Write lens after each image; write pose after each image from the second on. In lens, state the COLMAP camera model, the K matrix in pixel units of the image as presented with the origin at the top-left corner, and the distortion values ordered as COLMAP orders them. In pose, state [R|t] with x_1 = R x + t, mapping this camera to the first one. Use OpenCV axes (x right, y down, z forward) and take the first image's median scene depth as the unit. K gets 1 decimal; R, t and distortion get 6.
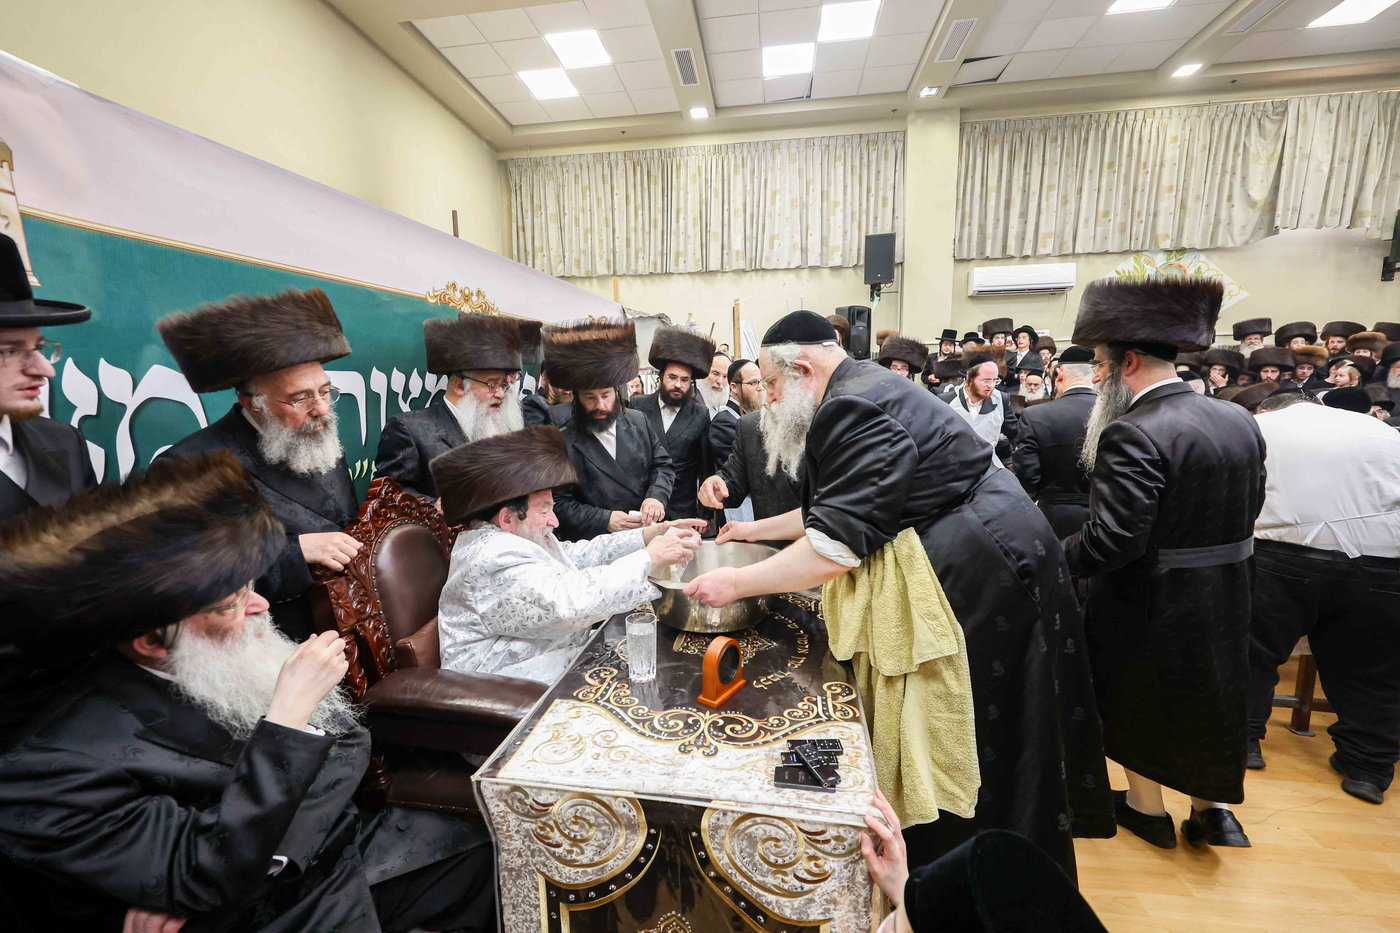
lens RADIAL K [[559.9, 0, 691.0], [0, 559.9, 473.0], [0, 0, 1]] dist [0.004466, 0.000449]
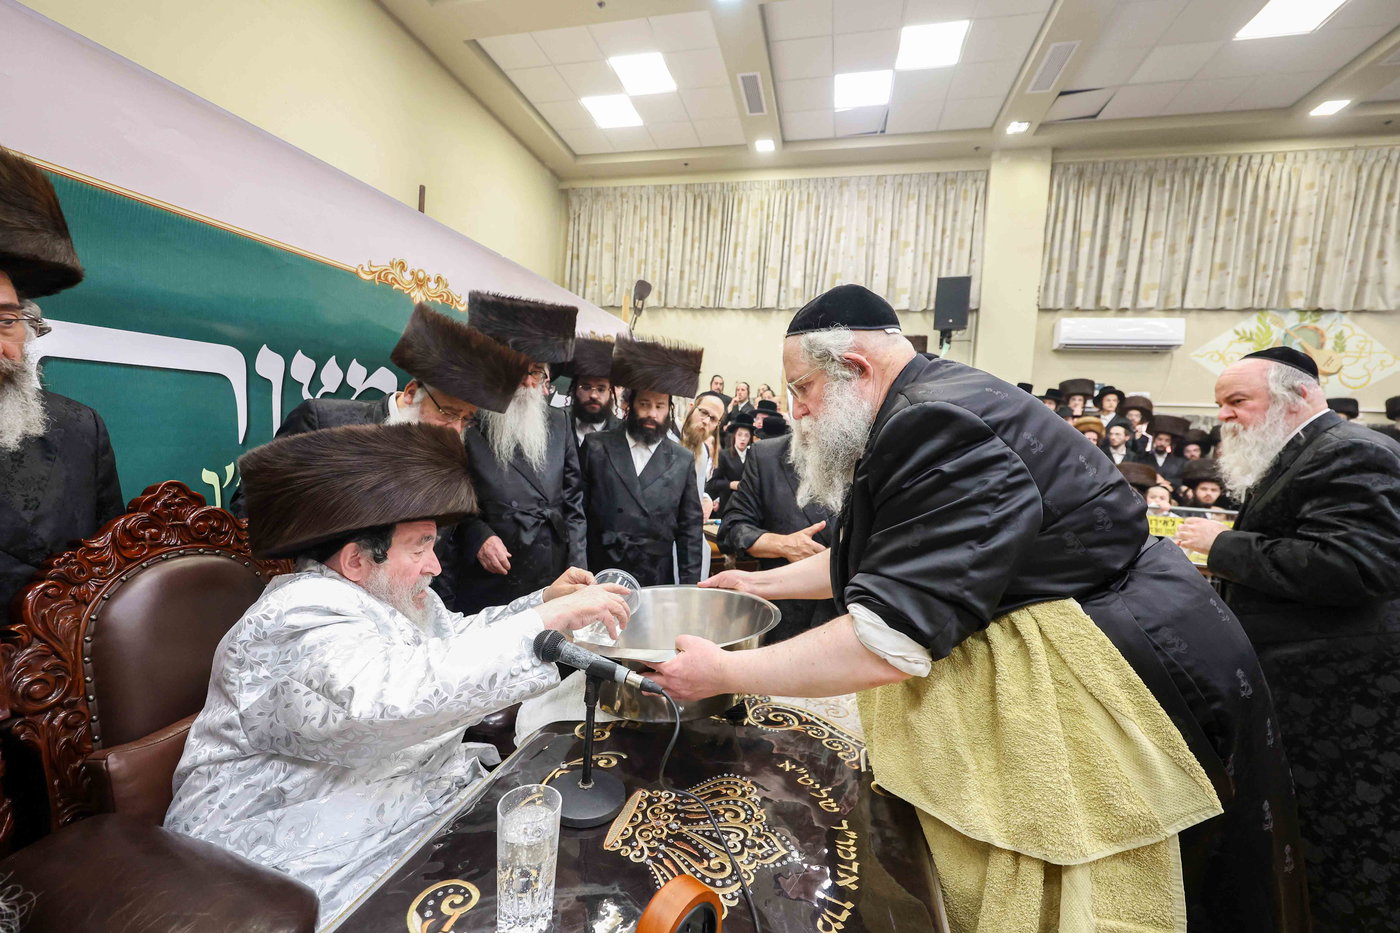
lens RADIAL K [[559.9, 0, 694.8], [0, 559.9, 472.7], [0, 0, 1]] dist [0.004466, 0.000449]
pose [[0.992524, 0.079664, -0.092461, 0.029012], [-0.087067, 0.993065, -0.079003, -0.000794], [0.085526, 0.086463, 0.992577, 0.088098]]
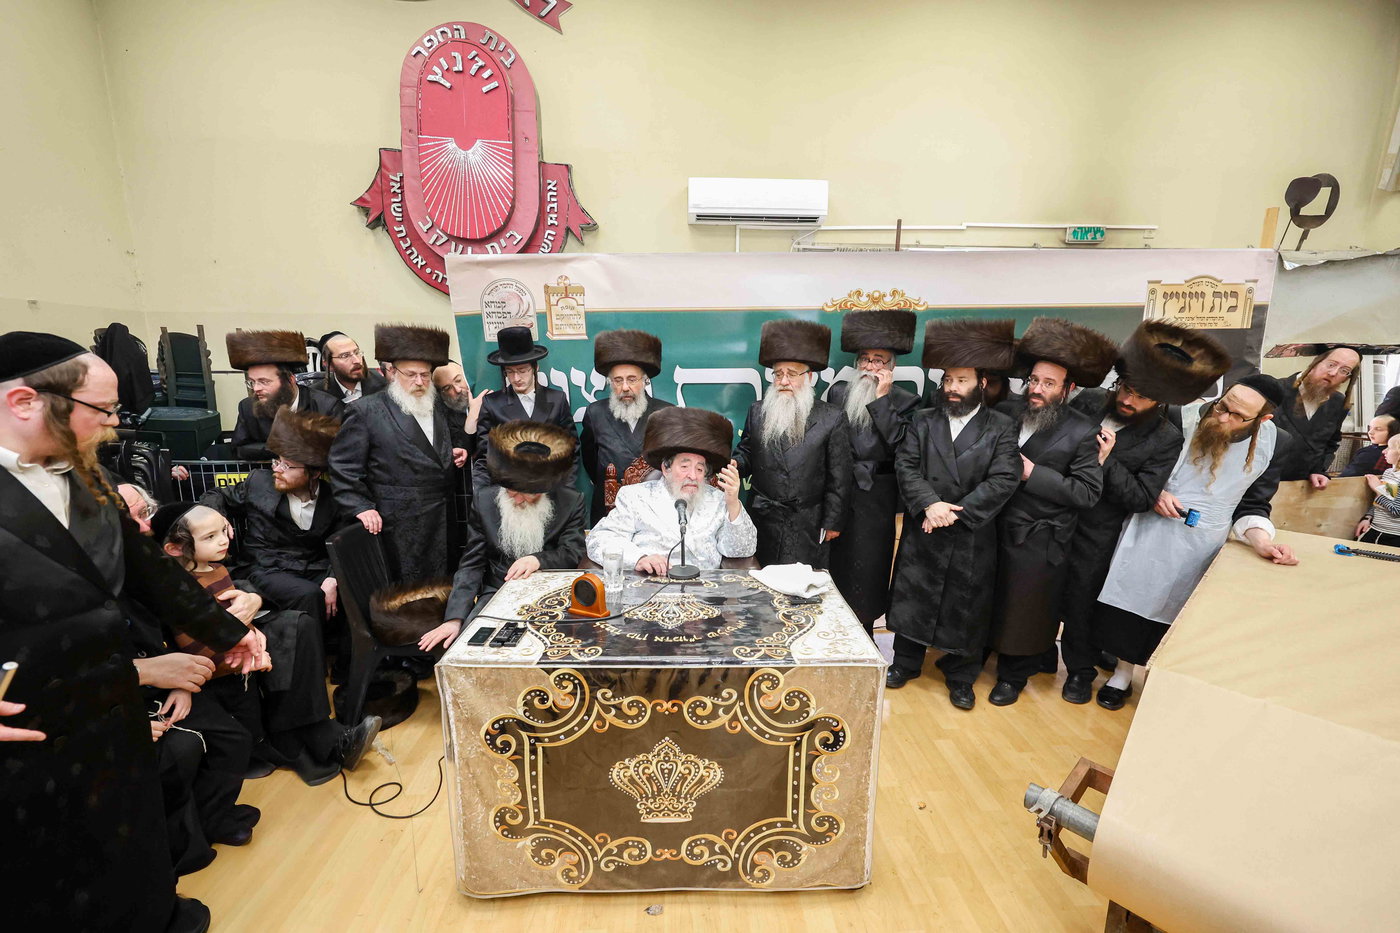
lens RADIAL K [[559.9, 0, 705.3], [0, 559.9, 472.2], [0, 0, 1]] dist [0.004466, 0.000449]
pose [[0.198027, 0.200289, -0.959515, 0.247835], [-0.145425, 0.974071, 0.173314, -0.042760], [0.969349, 0.105217, 0.222019, 0.164597]]
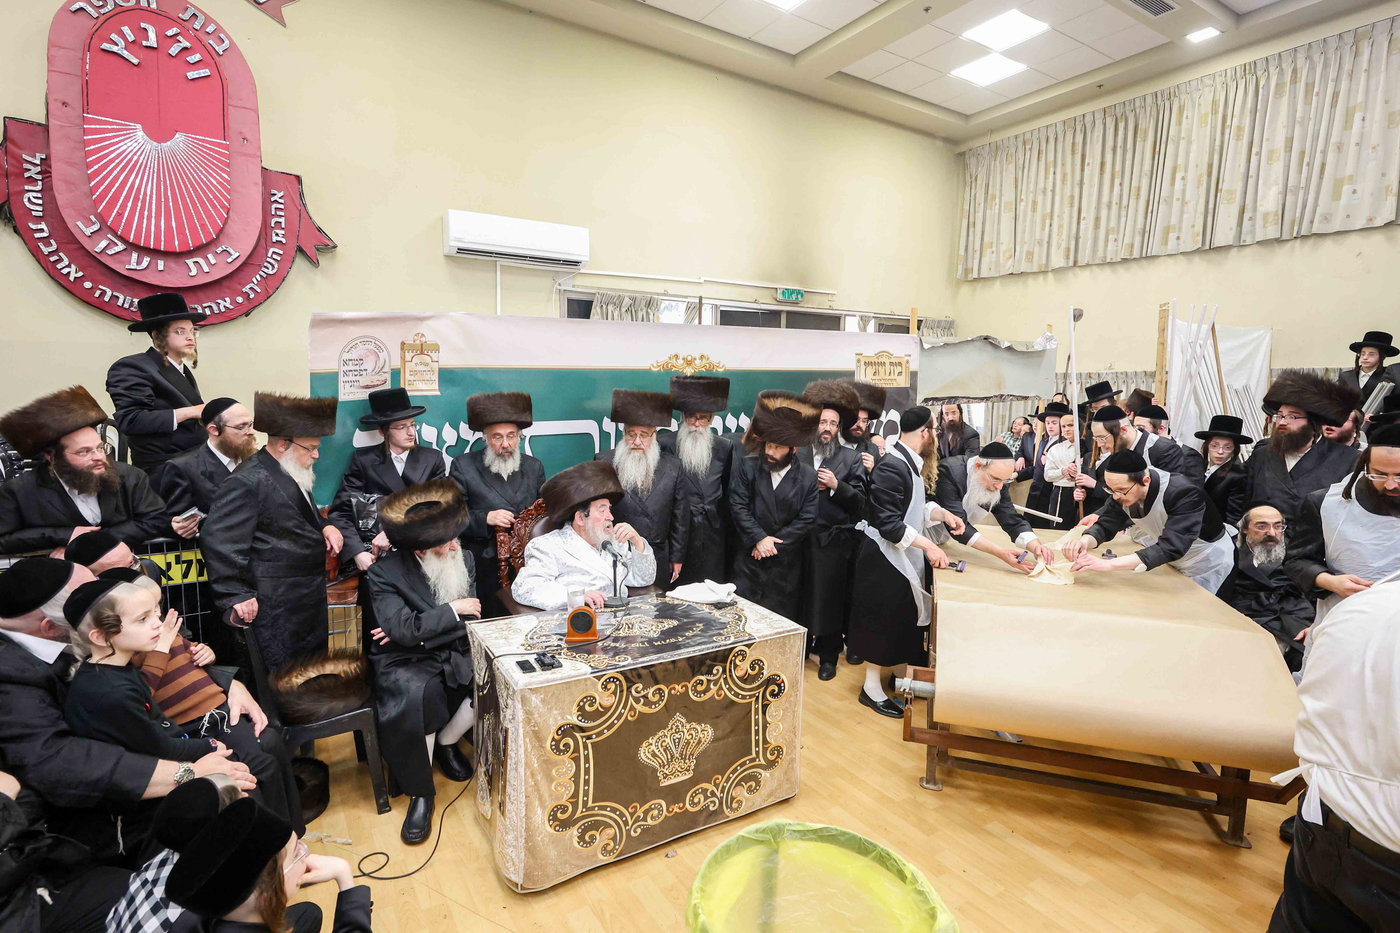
lens RADIAL K [[693.0, 0, 690.3], [0, 693.0, 469.3], [0, 0, 1]] dist [0.001579, -0.000352]
pose [[0.650204, 0.111127, -0.751589, 0.317157], [-0.127281, 0.991197, 0.036442, -0.042080], [0.749023, 0.071968, 0.658624, -0.031079]]
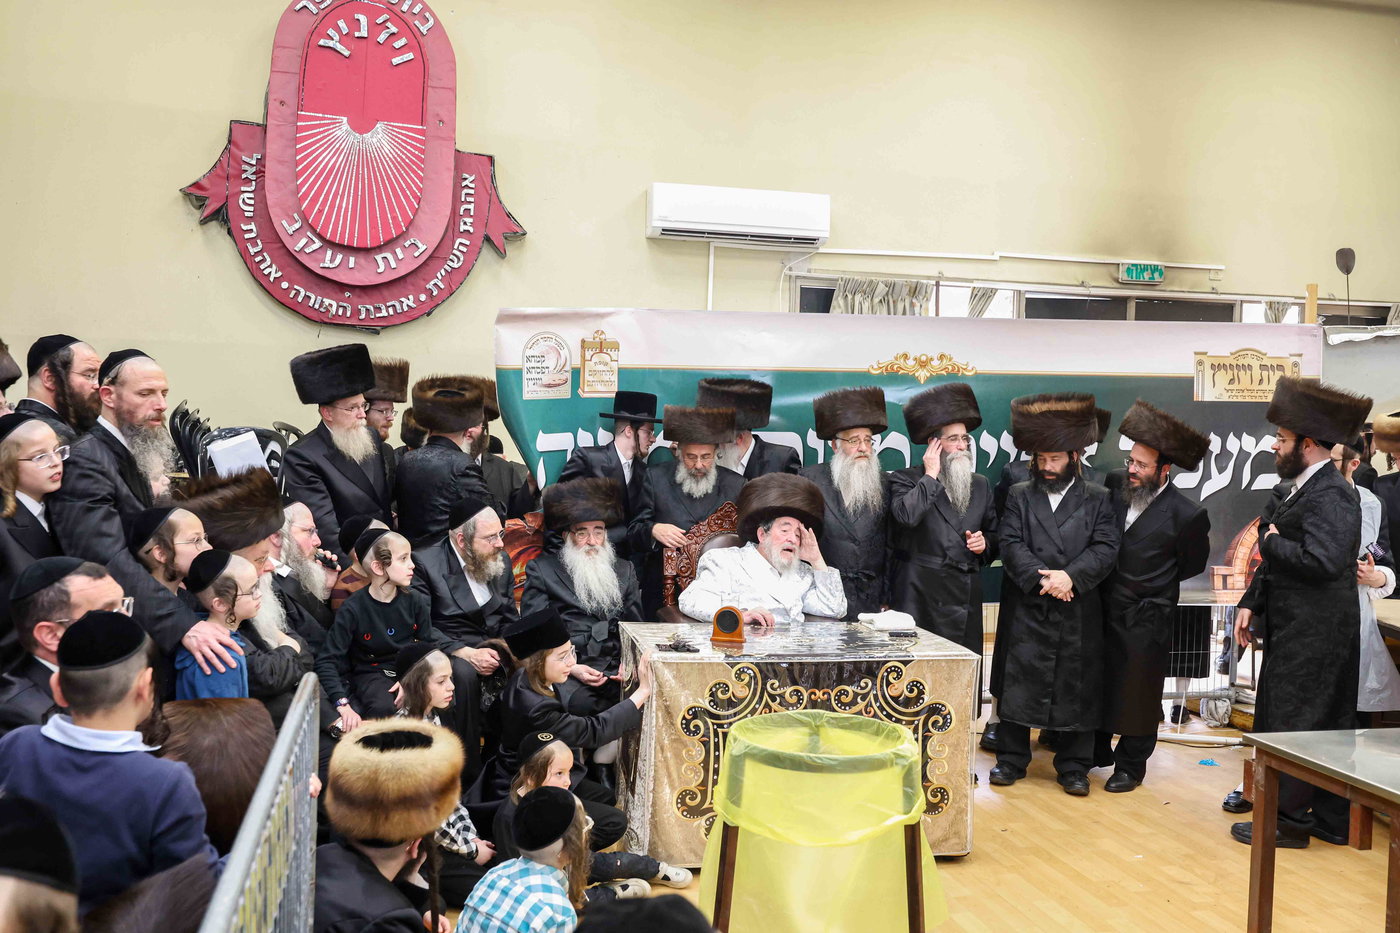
lens RADIAL K [[1208.0, 0, 700.1], [0, 1208.0, 463.6], [0, 0, 1]] dist [0.017096, -0.002759]
pose [[0.380015, 0.054819, -0.923355, 0.573198], [-0.161755, 0.986799, -0.007986, -0.013488], [0.910727, 0.152392, 0.383865, -0.088920]]
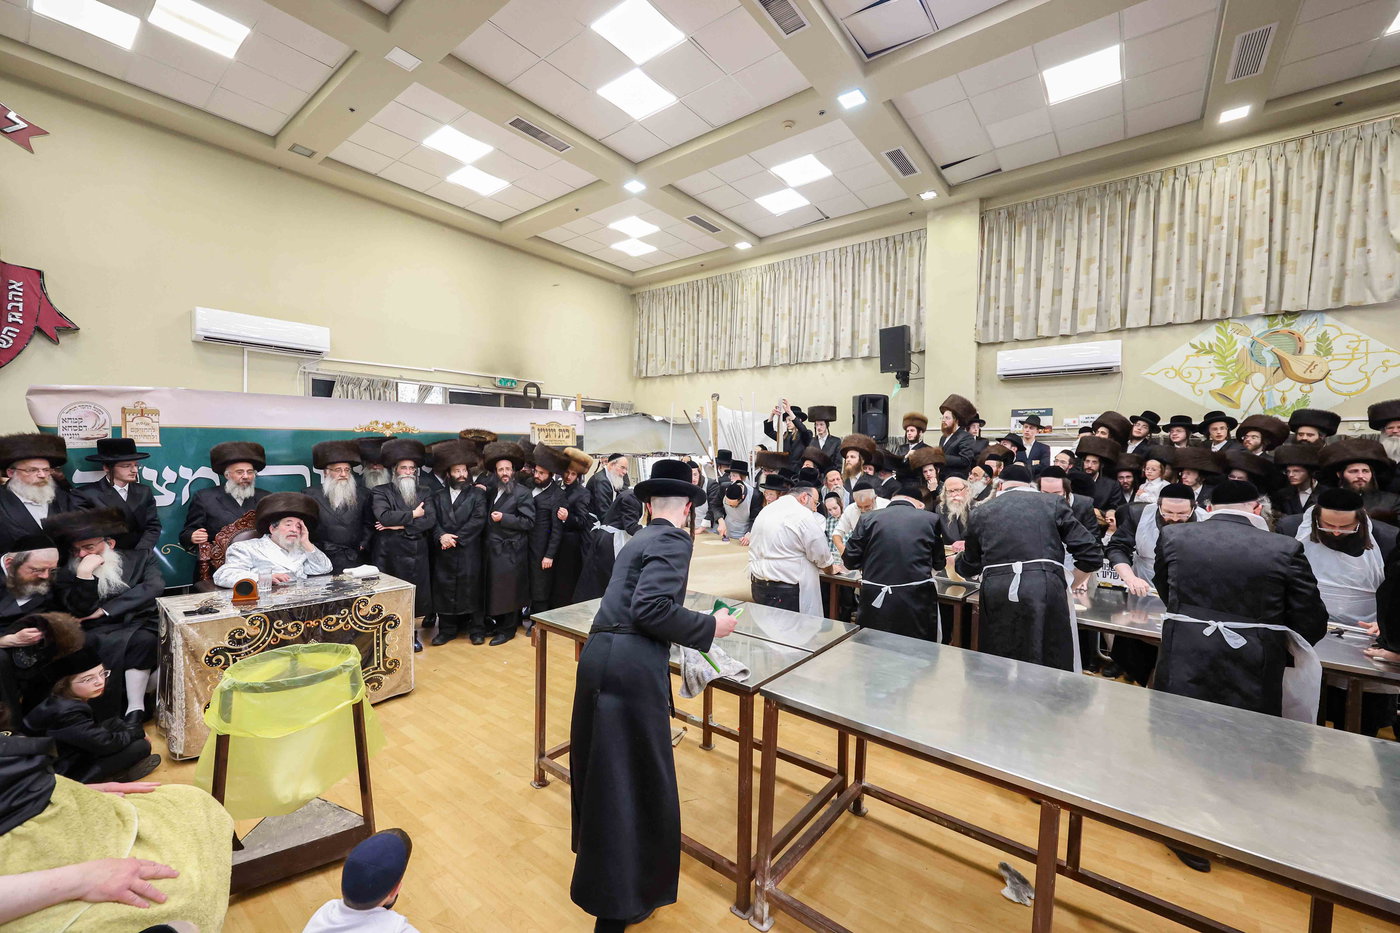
lens RADIAL K [[559.9, 0, 689.5], [0, 559.9, 469.9], [0, 0, 1]] dist [0.004466, 0.000449]
pose [[0.859983, 0.040065, -0.508747, 0.561090], [-0.097913, 0.991346, -0.087441, -0.033225], [0.500841, 0.125011, 0.856464, -0.052362]]
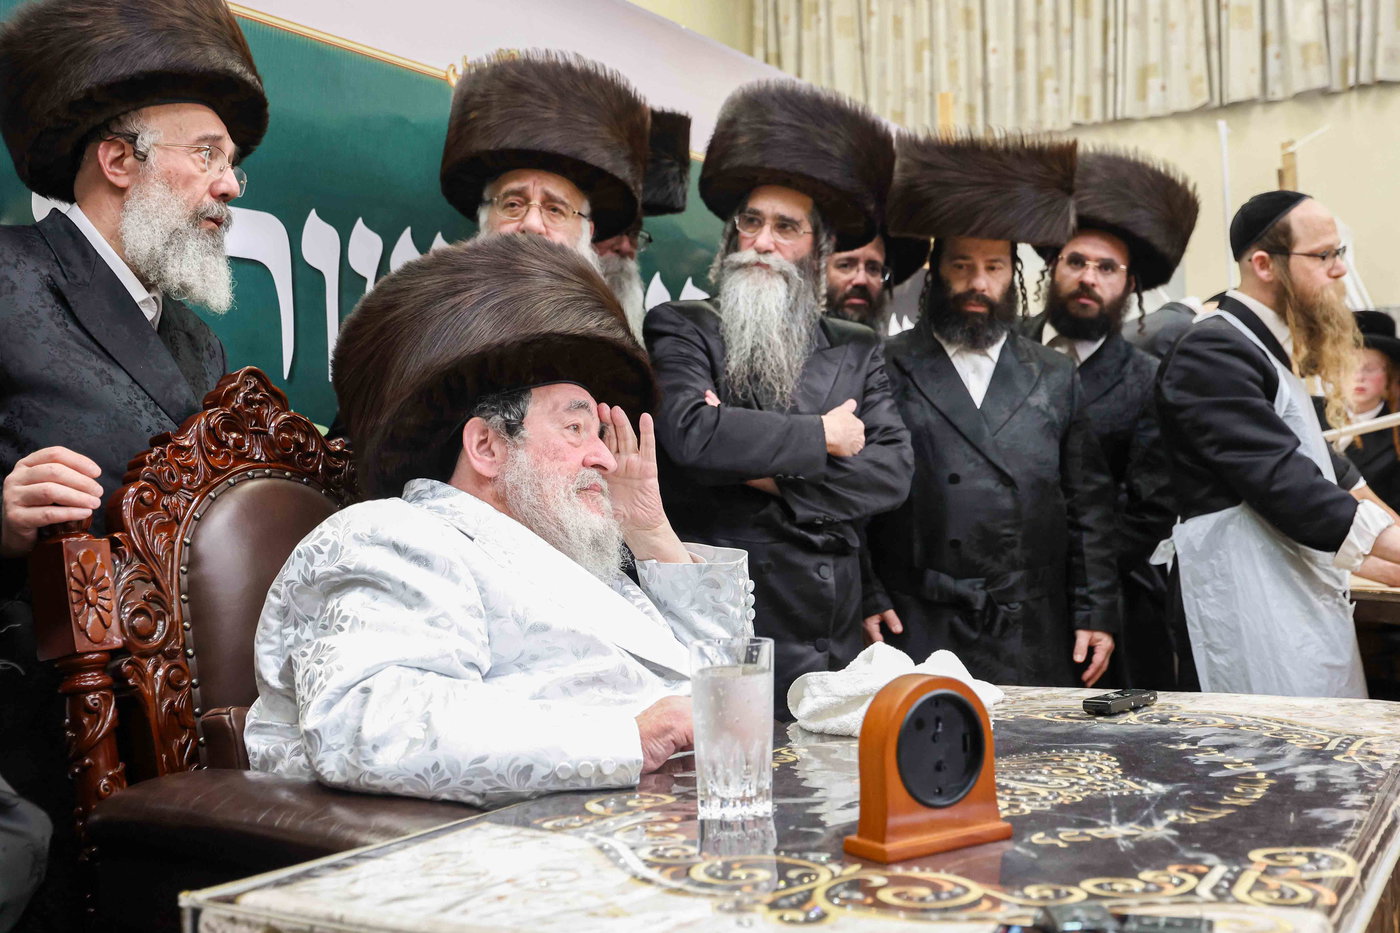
lens RADIAL K [[1420.6, 0, 747.1], [0, 1420.6, 430.3], [0, 0, 1]] dist [0.010624, 0.000000]
pose [[0.942747, -0.027122, -0.332405, 0.043570], [-0.034643, 0.983333, -0.178483, 0.054288], [0.331706, 0.179780, 0.926094, 0.022822]]
